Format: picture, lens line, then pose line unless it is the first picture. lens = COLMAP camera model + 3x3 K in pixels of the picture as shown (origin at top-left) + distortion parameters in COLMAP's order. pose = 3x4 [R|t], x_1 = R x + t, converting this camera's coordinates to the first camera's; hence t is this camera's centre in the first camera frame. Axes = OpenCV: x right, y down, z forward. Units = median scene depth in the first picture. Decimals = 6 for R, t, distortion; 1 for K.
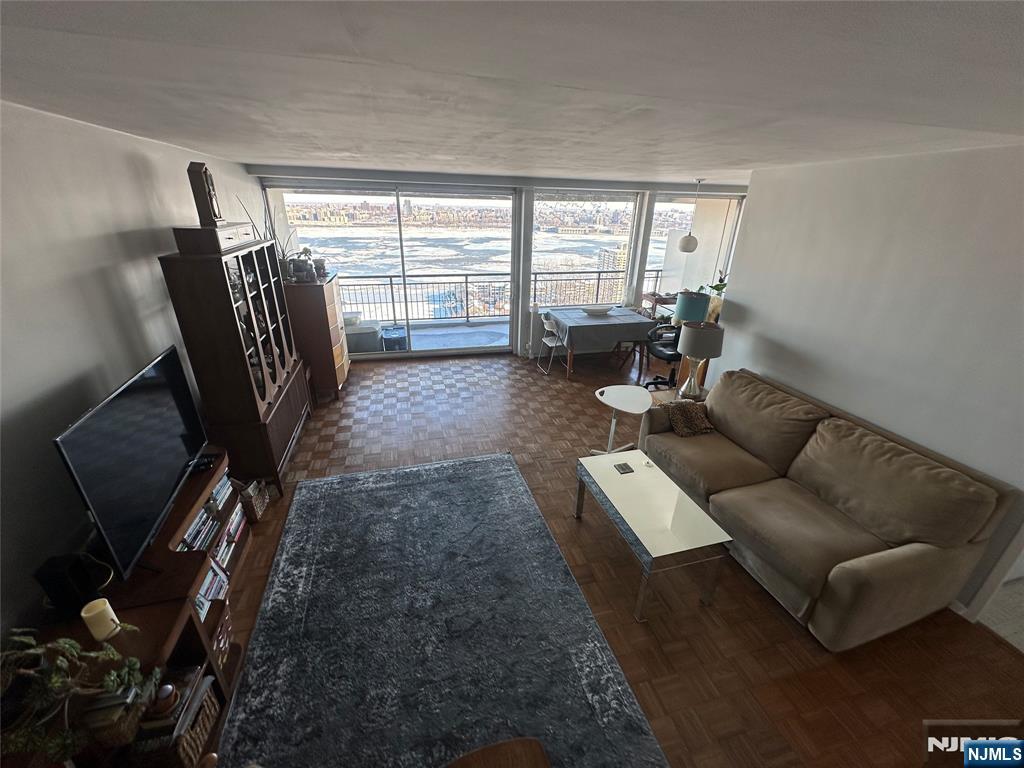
lens RADIAL K [[408.7, 0, 513.4], [0, 408.7, 383.6], [0, 0, 1]] dist [-0.003433, 0.000549]
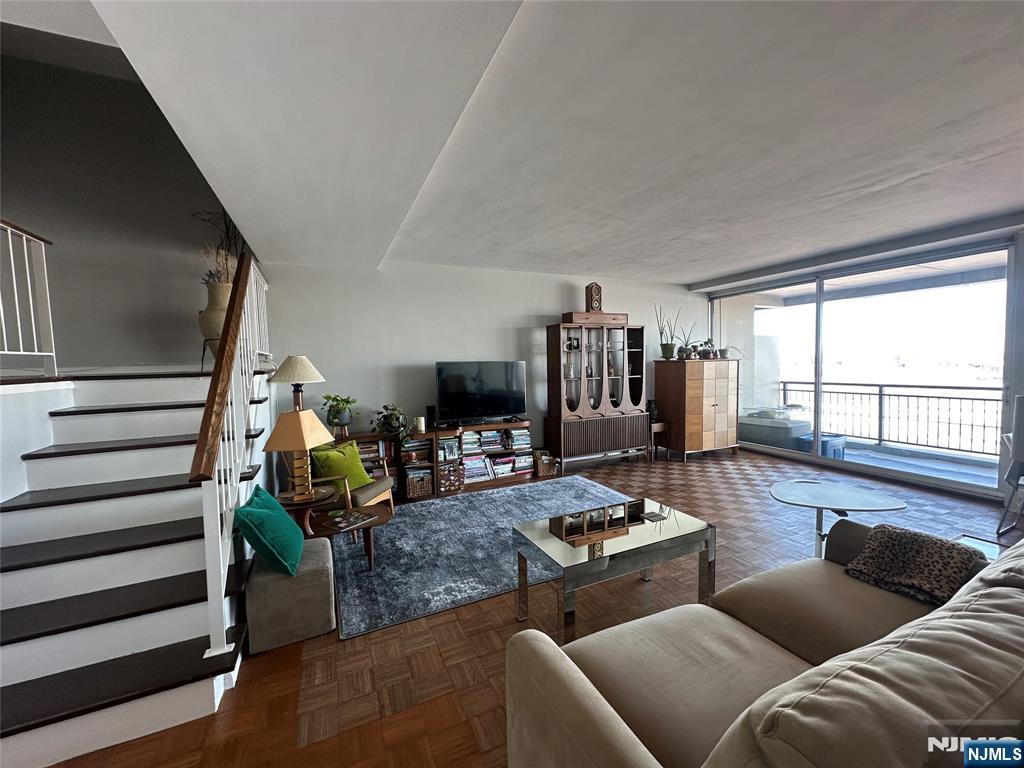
lens RADIAL K [[408.7, 0, 514.7], [0, 408.7, 388.5], [0, 0, 1]] dist [-0.003433, 0.000549]
pose [[0.172084, 0.026221, -0.984733, 0.846167], [-0.371459, 0.927578, -0.040214, 0.097500], [0.912363, 0.372708, 0.169361, 0.446445]]
